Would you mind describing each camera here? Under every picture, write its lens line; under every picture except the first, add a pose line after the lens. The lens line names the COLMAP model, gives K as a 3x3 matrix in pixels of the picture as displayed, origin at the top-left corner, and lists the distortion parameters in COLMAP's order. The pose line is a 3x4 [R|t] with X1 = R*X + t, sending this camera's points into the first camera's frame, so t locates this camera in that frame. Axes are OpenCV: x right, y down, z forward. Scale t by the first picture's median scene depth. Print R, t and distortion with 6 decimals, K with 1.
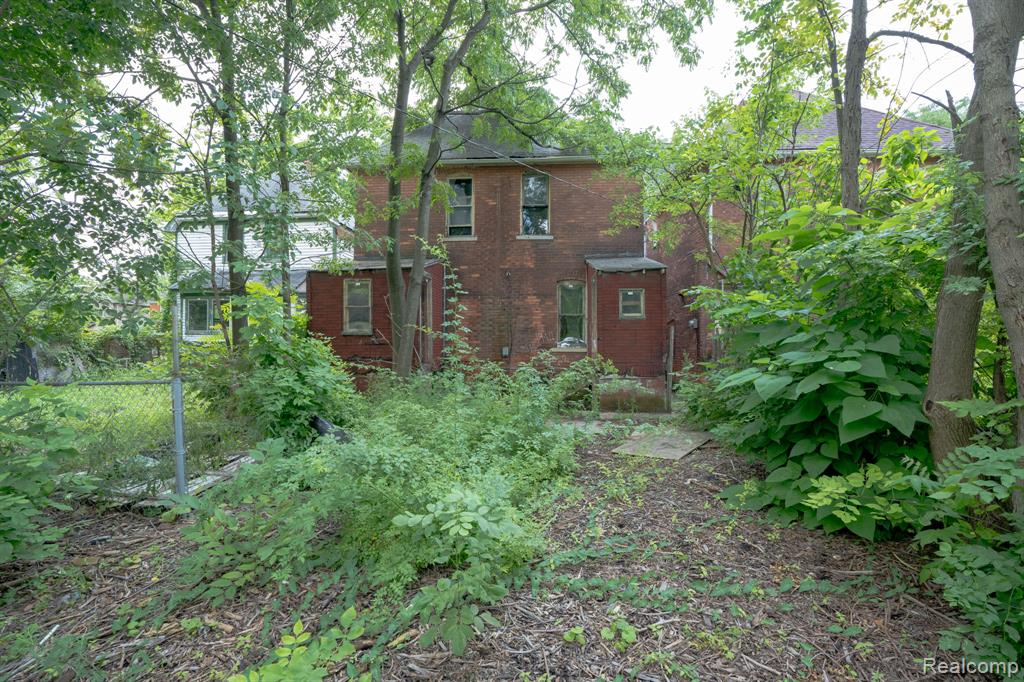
lens RADIAL K [[486.6, 0, 515.3], [0, 486.6, 340.7], [0, 0, 1]] dist [-0.028828, 0.002671]
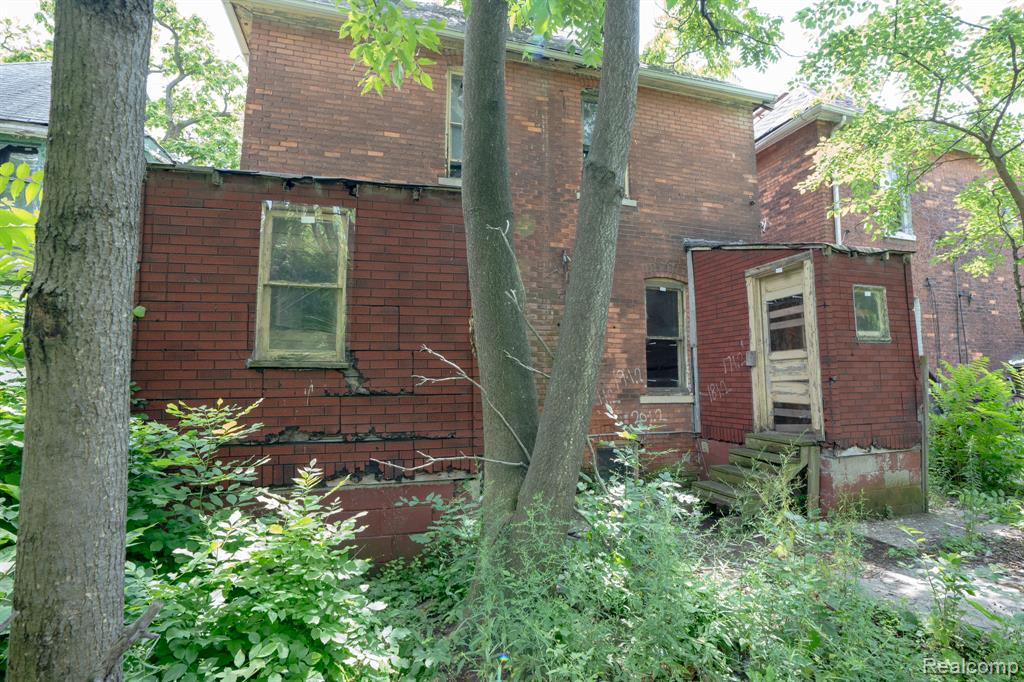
lens RADIAL K [[486.6, 0, 508.8], [0, 486.6, 340.7], [0, 0, 1]] dist [-0.028828, 0.002671]
pose [[0.935780, 0.029176, 0.351376, -0.306126], [0.003164, 0.995835, -0.091115, 0.001882], [-0.352571, 0.086376, 0.931790, 0.625802]]
